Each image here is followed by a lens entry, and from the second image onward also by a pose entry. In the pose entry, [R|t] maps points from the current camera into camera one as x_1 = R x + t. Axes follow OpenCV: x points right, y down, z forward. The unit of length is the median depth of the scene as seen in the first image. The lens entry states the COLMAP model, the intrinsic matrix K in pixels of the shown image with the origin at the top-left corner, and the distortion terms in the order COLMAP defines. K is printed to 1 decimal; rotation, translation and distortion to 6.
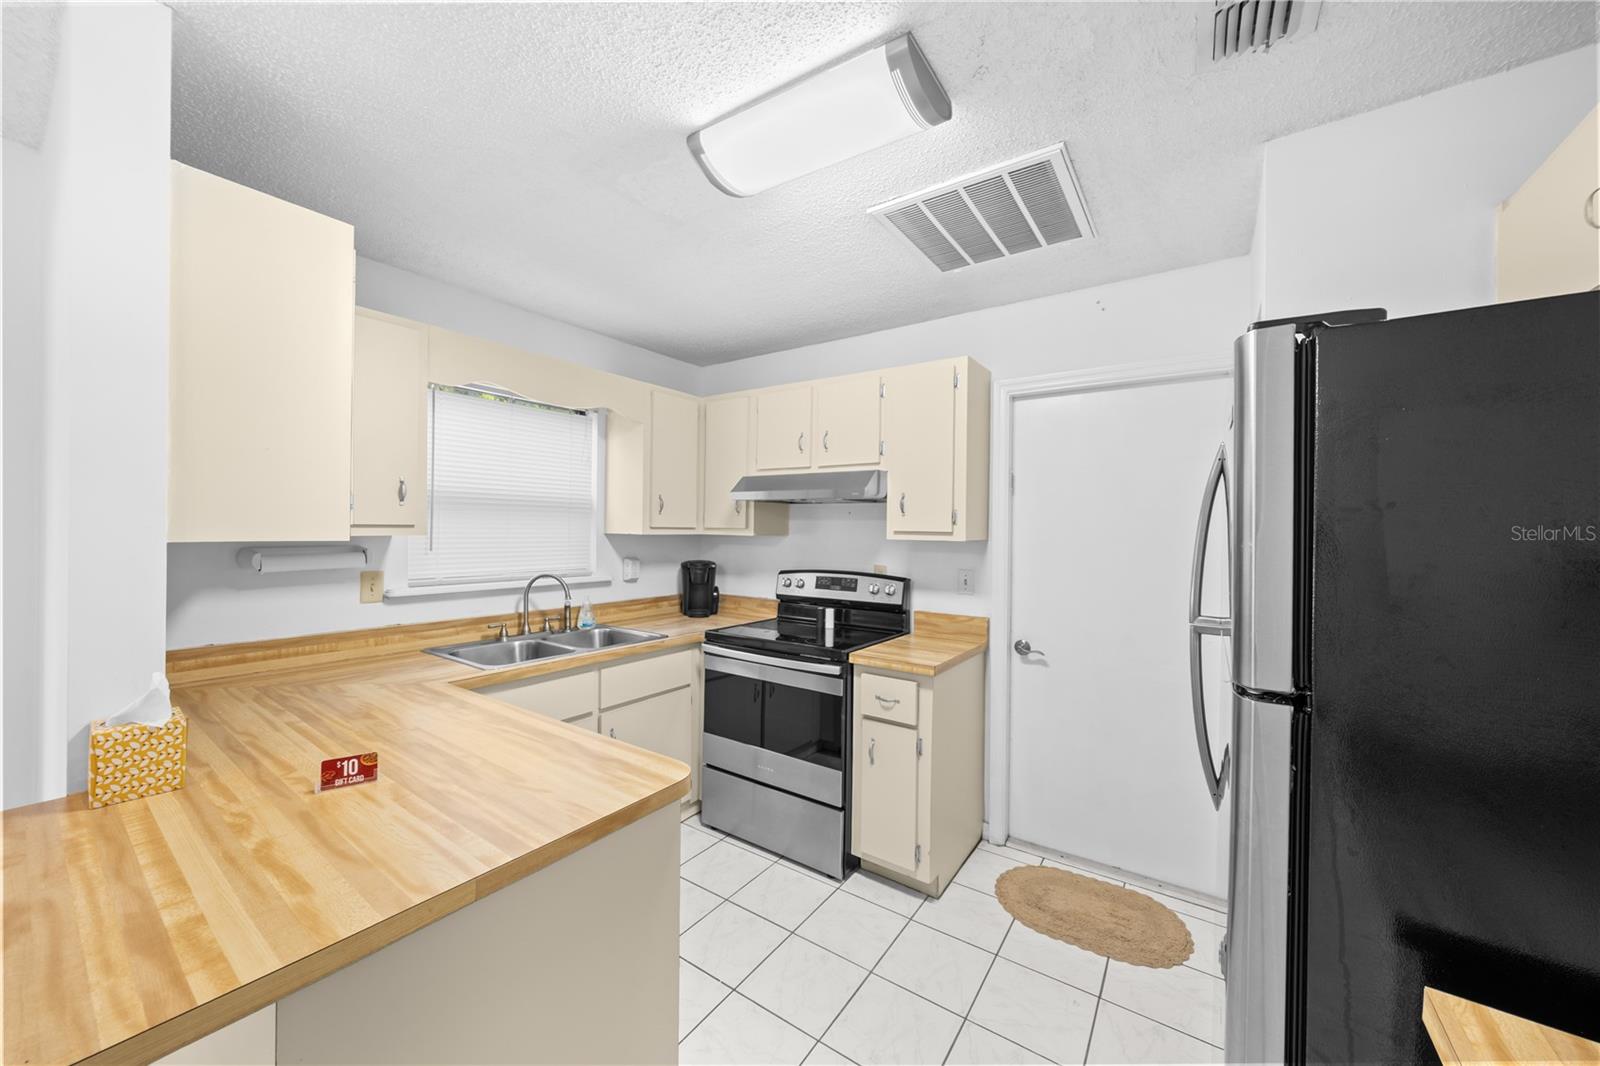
lens RADIAL K [[580.0, 0, 800.7], [0, 580.0, 528.6], [0, 0, 1]] dist [-0.000132, -0.000149]
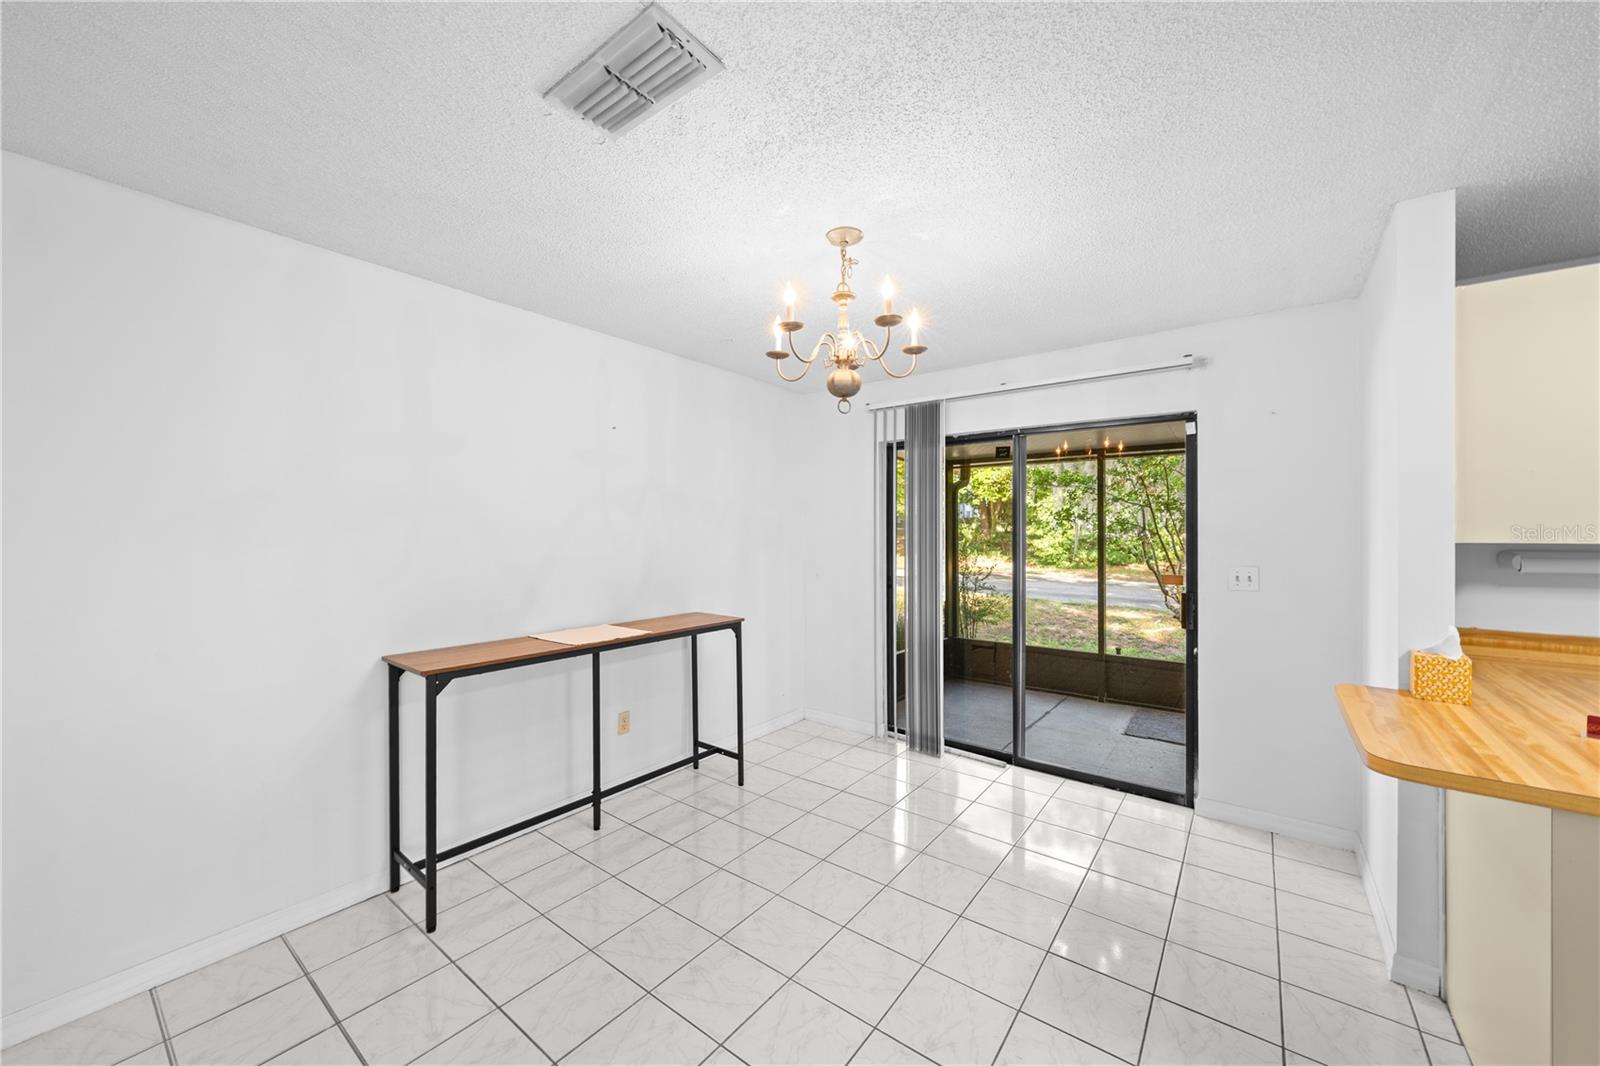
lens RADIAL K [[594.8, 0, 802.5], [0, 594.8, 534.7], [0, 0, 1]] dist [0.000032, -0.000013]
pose [[-0.044223, -0.007461, -0.998994, 0.225334], [0.000799, 0.999972, -0.007503, 0.005595], [0.999021, -0.001130, -0.044216, -0.267908]]
